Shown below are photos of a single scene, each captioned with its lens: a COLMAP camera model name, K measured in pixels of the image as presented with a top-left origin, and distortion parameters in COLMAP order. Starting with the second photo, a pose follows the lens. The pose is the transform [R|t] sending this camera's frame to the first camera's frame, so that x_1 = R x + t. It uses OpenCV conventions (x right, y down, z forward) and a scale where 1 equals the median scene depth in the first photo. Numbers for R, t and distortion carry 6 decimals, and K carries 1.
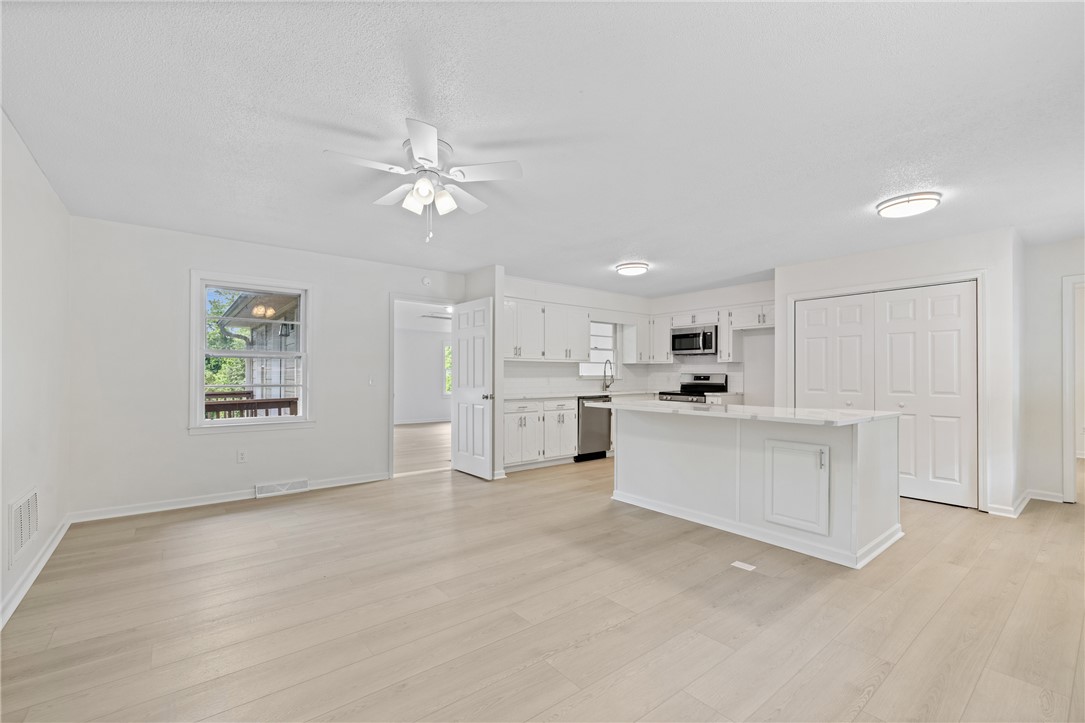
lens RADIAL K [[457.2, 0, 543.9], [0, 457.2, 370.9], [0, 0, 1]] dist [0.000437, -0.000622]
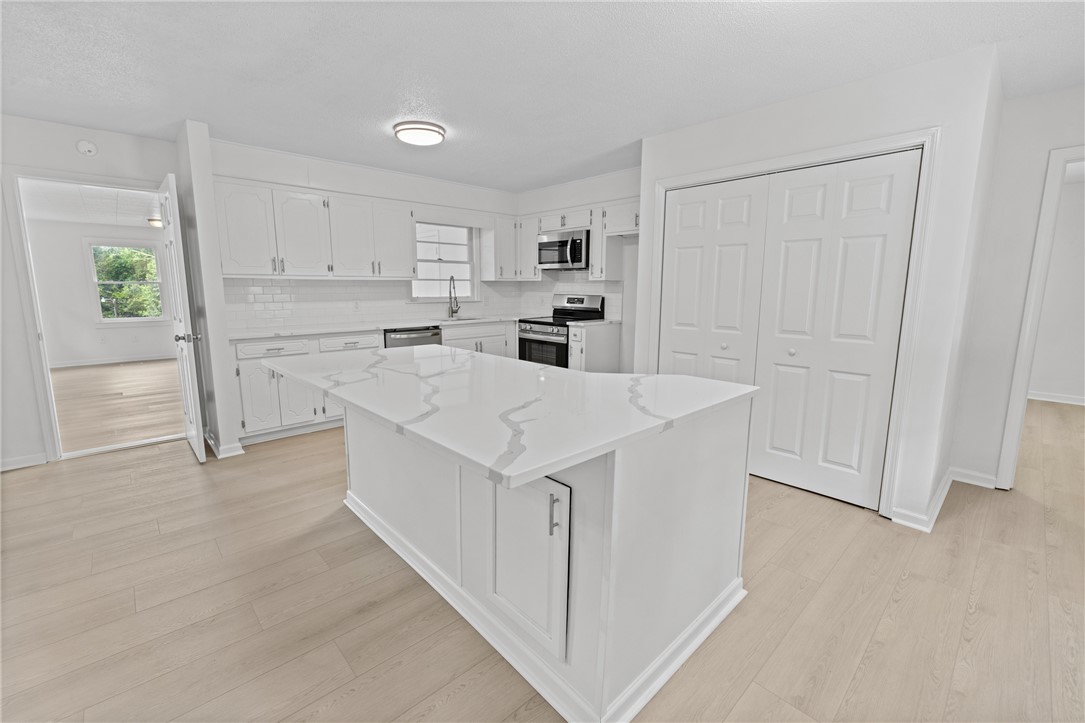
lens RADIAL K [[457.2, 0, 541.9], [0, 457.2, 355.1], [0, 0, 1]] dist [0.000437, -0.000622]
pose [[0.996789, -0.010452, 0.079388, 0.292374], [-0.002217, 0.987463, 0.157836, -0.019446], [-0.080043, -0.157505, 0.984269, 0.298677]]
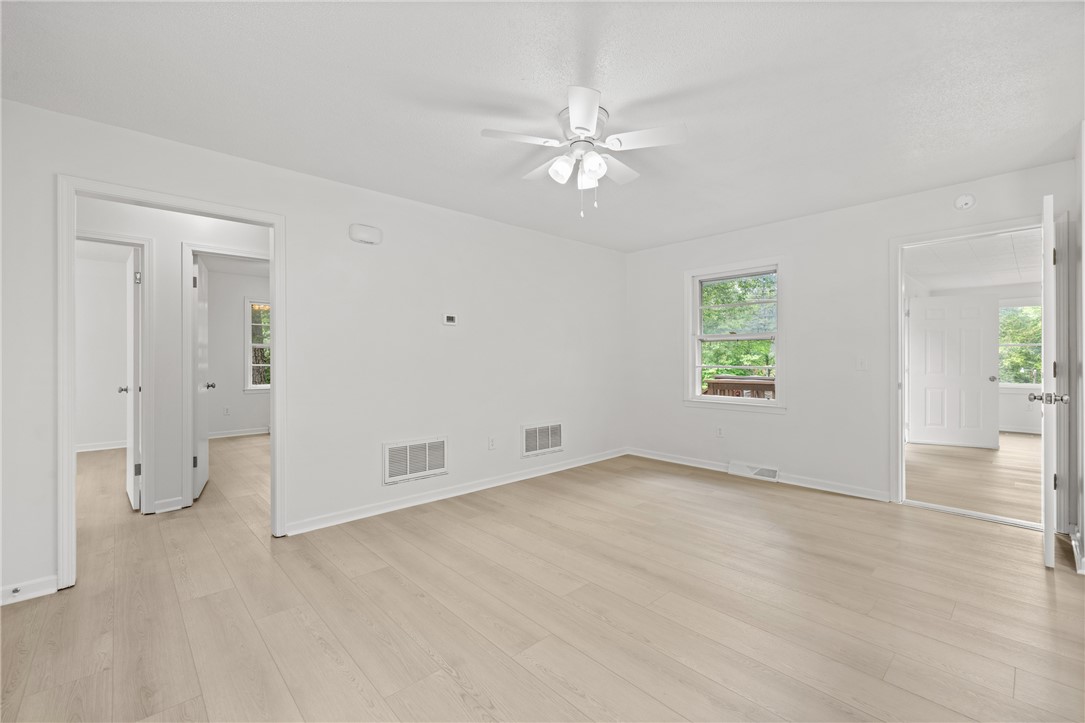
lens RADIAL K [[457.2, 0, 536.7], [0, 457.2, 357.8], [0, 0, 1]] dist [0.000437, -0.000622]
pose [[0.065210, -0.004869, -0.997860, 0.307055], [0.013485, 0.999901, -0.003998, 0.007148], [0.997780, -0.013195, 0.065269, 0.379044]]
